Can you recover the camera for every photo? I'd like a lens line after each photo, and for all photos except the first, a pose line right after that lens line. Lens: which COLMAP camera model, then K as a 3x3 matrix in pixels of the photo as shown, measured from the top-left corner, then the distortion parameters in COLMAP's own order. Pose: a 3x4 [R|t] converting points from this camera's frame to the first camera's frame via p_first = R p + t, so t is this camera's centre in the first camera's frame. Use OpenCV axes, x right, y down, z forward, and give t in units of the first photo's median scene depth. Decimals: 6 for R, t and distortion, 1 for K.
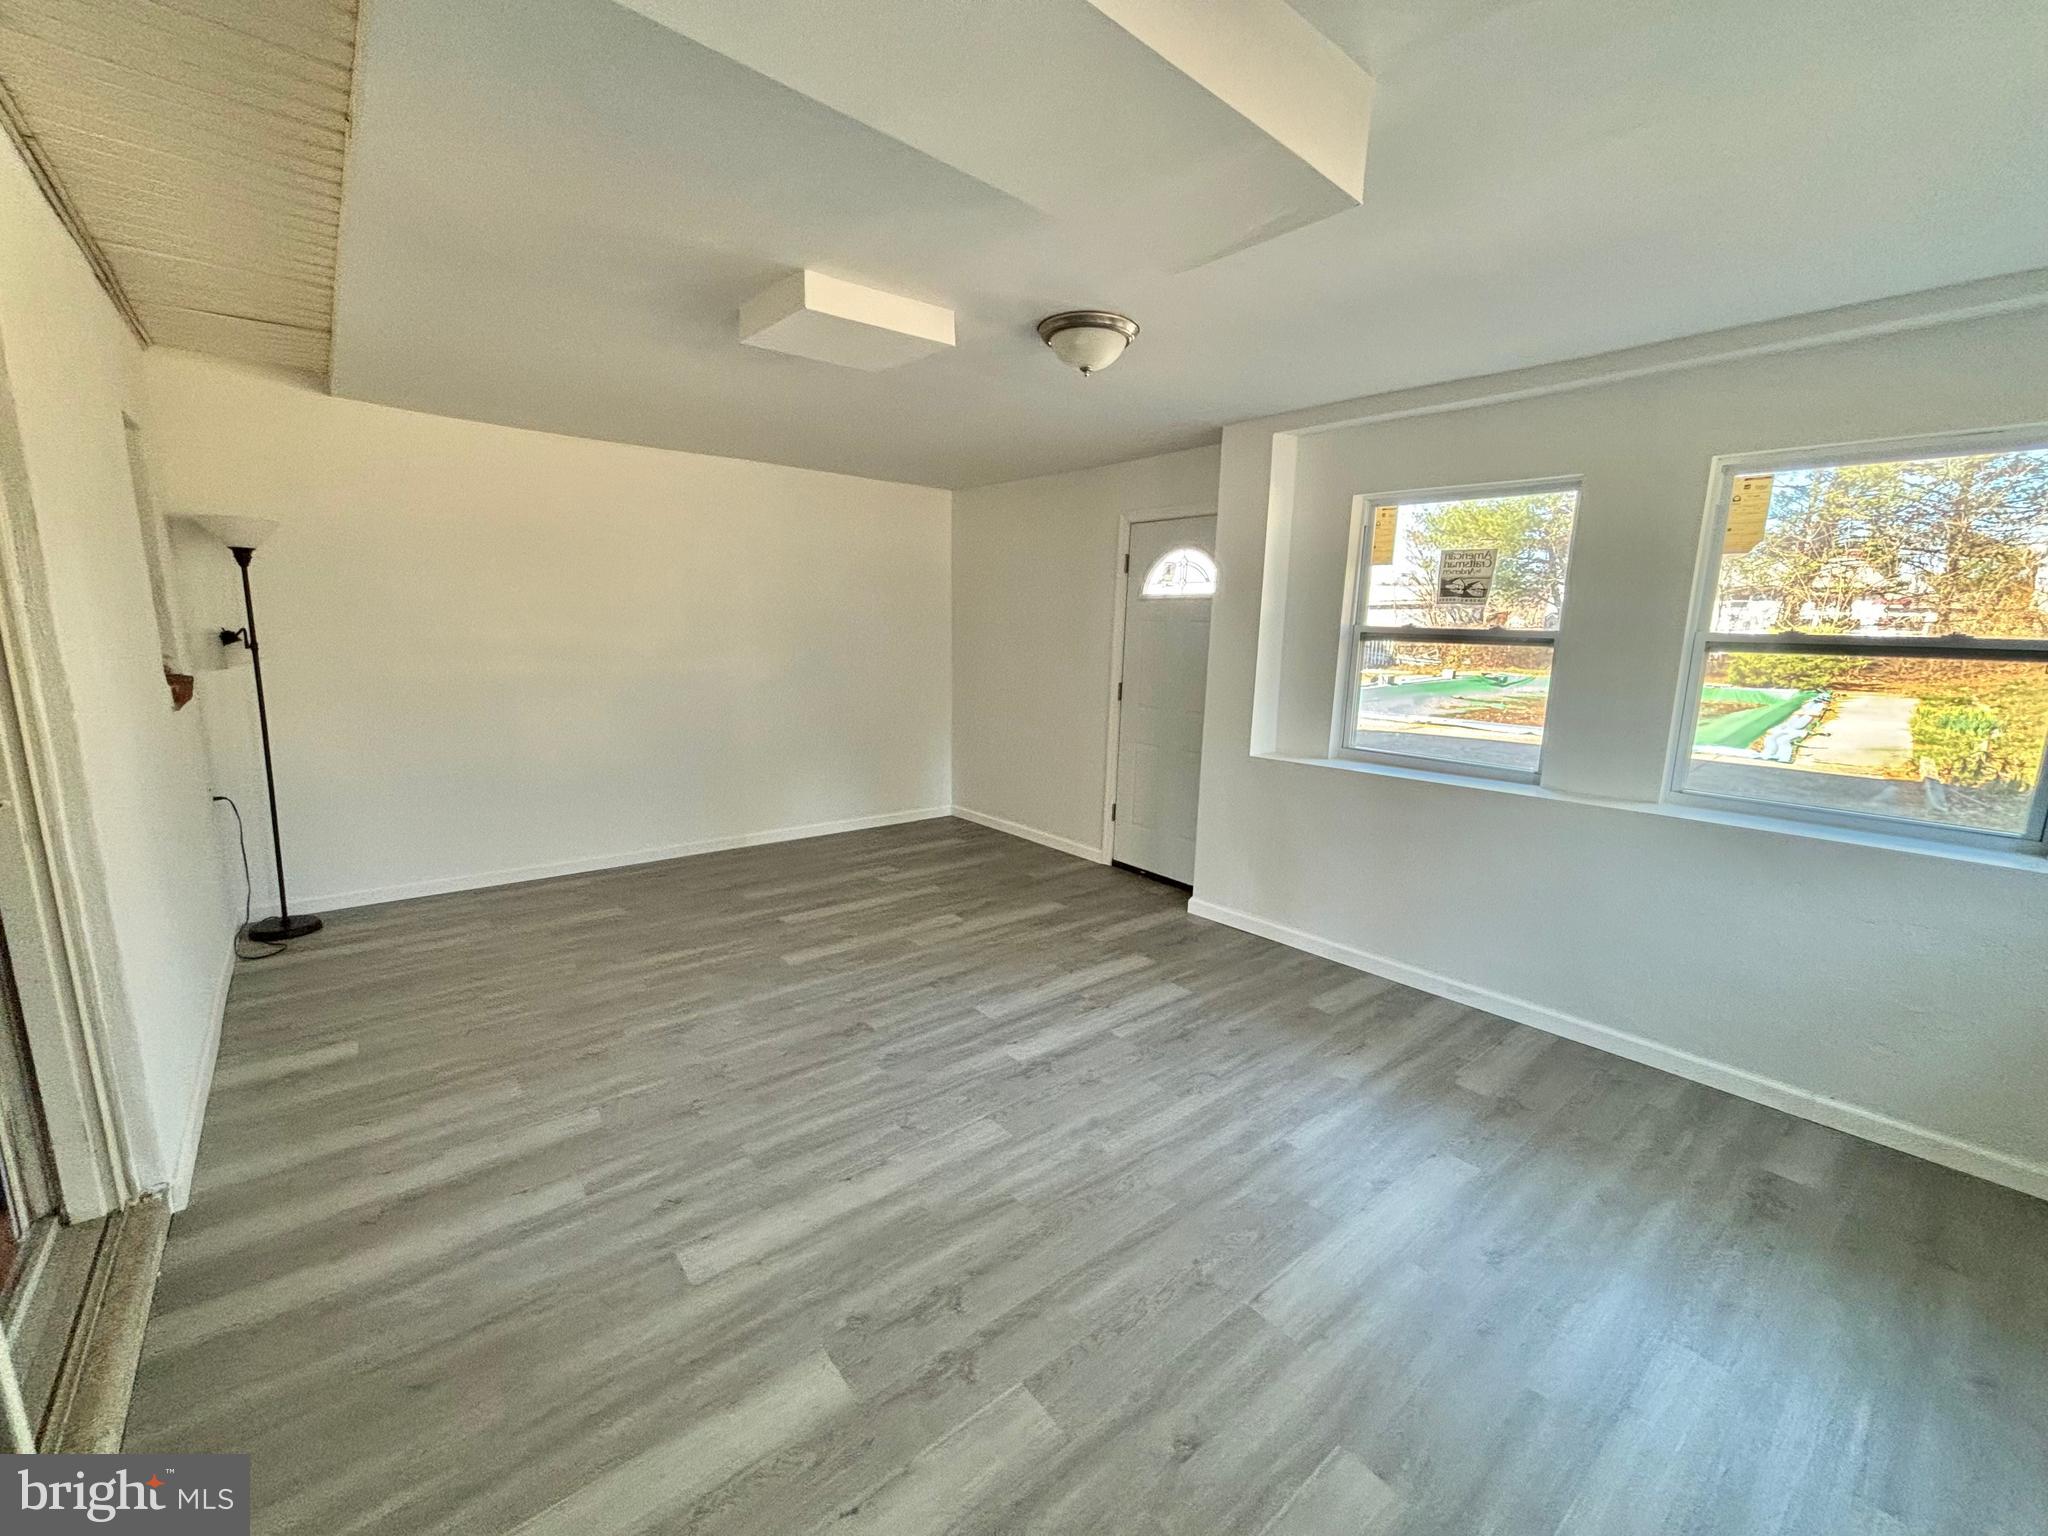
lens RADIAL K [[829.9, 0, 1020.7], [0, 829.9, 771.7], [0, 0, 1]] dist [0.001930, -0.000145]
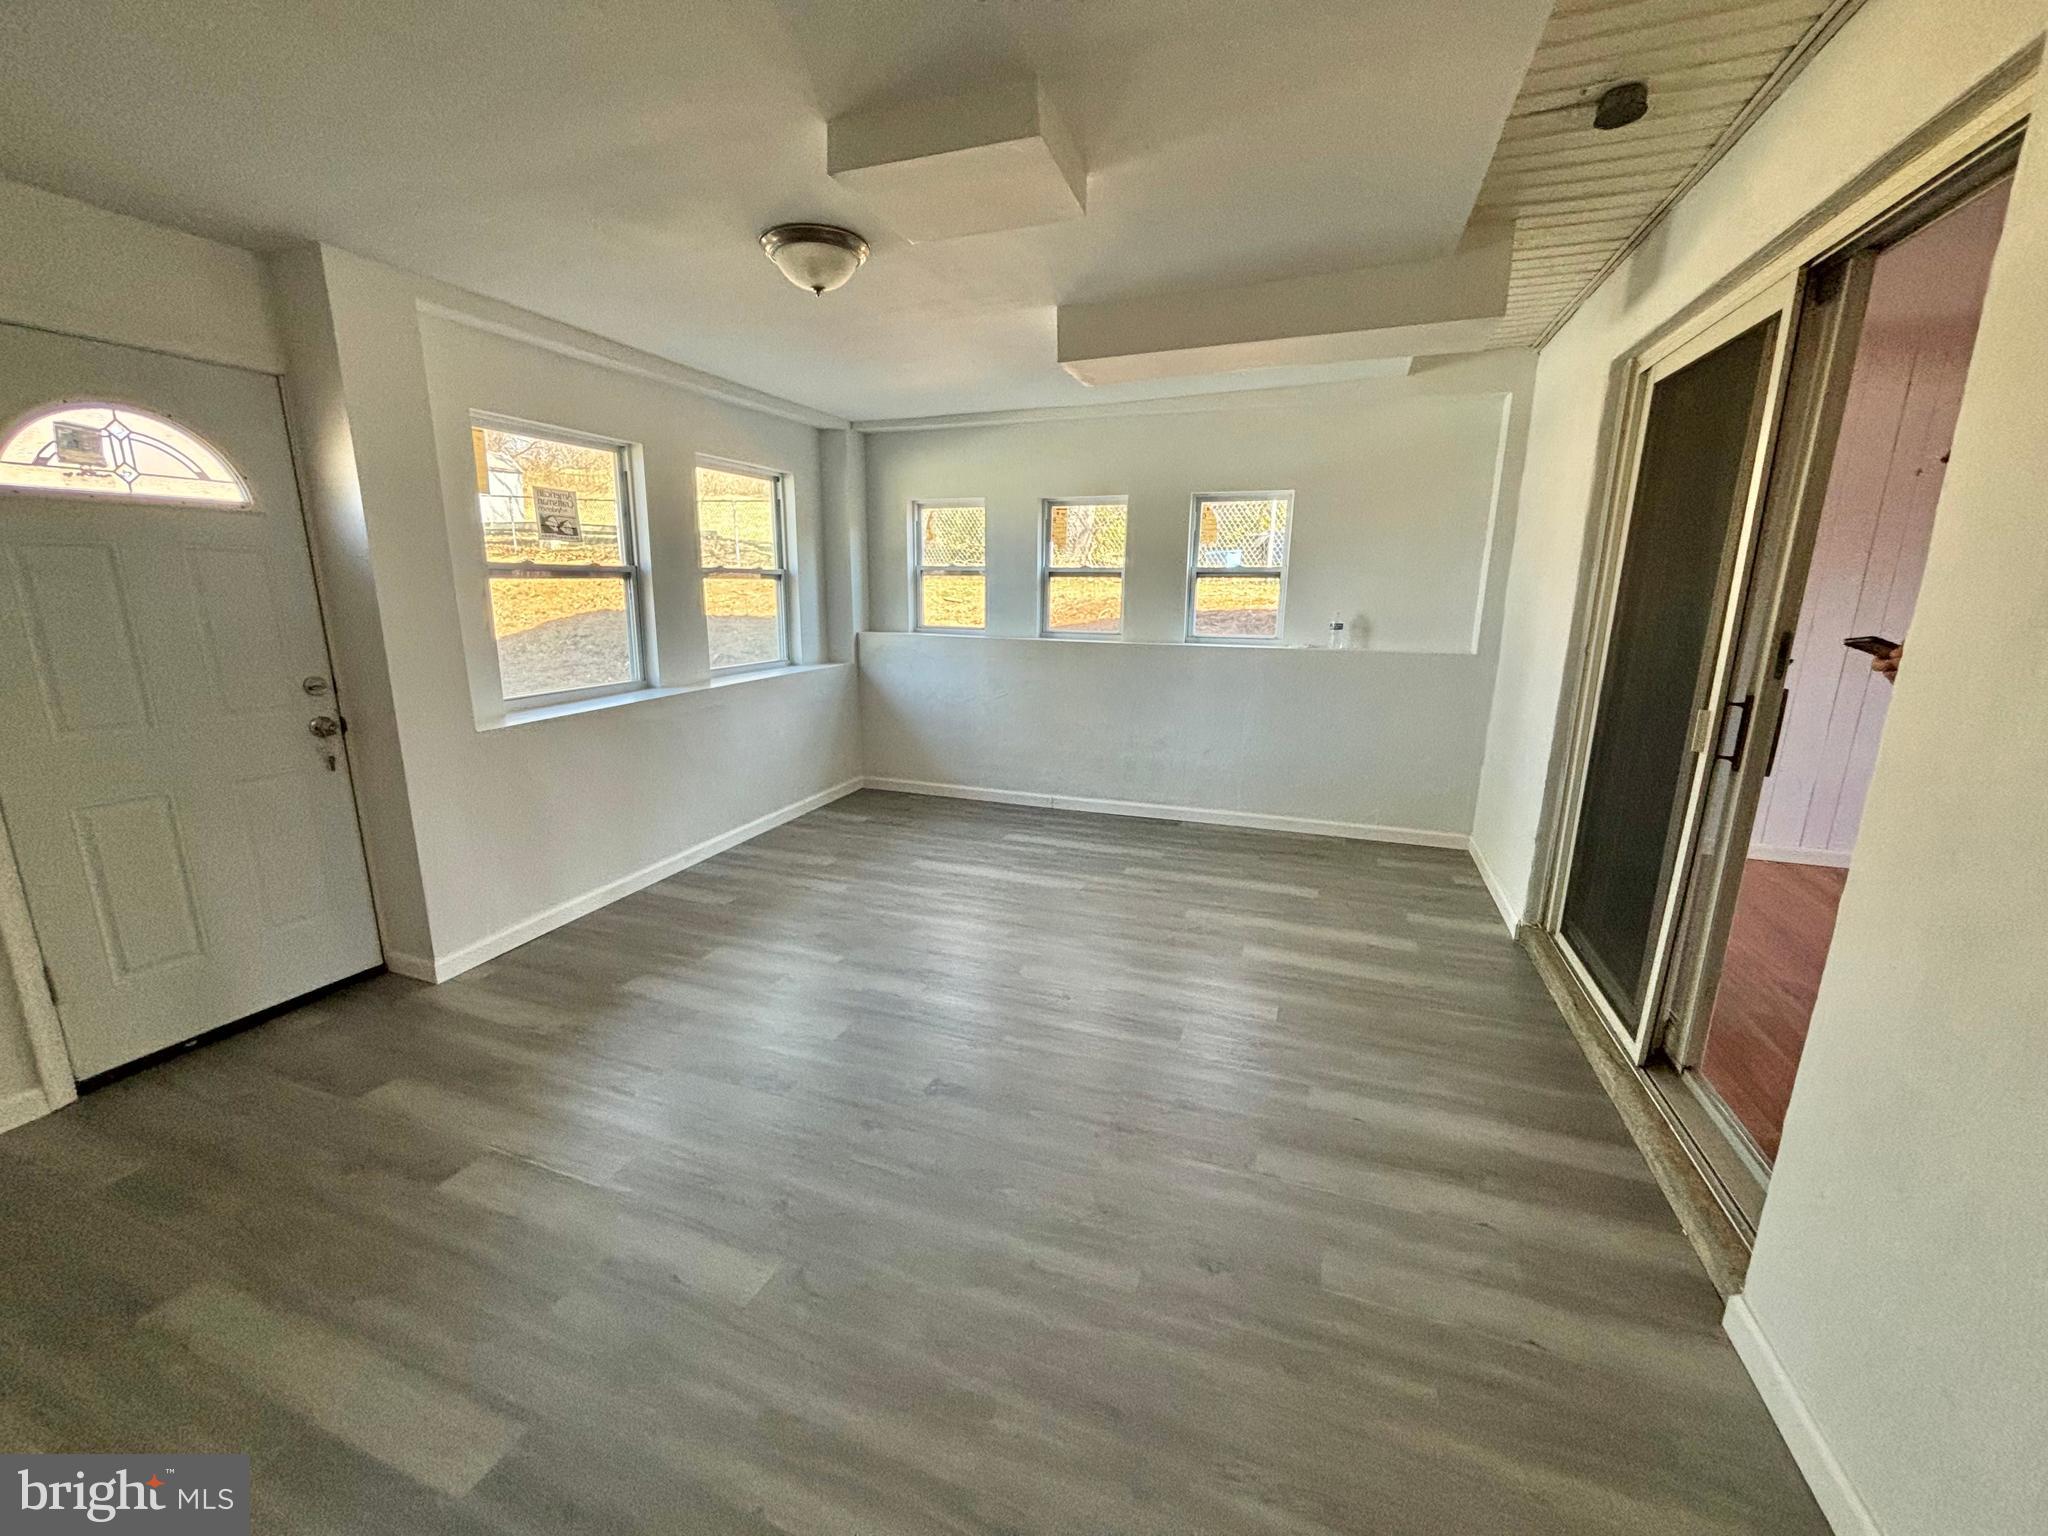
lens RADIAL K [[829.9, 0, 1016.3], [0, 829.9, 771.5], [0, 0, 1]] dist [0.001930, -0.000145]
pose [[-0.506125, -0.217507, 0.834583, -0.766802], [0.133576, 0.936231, 0.325005, -0.205725], [-0.852053, 0.275974, -0.444796, 1.124976]]
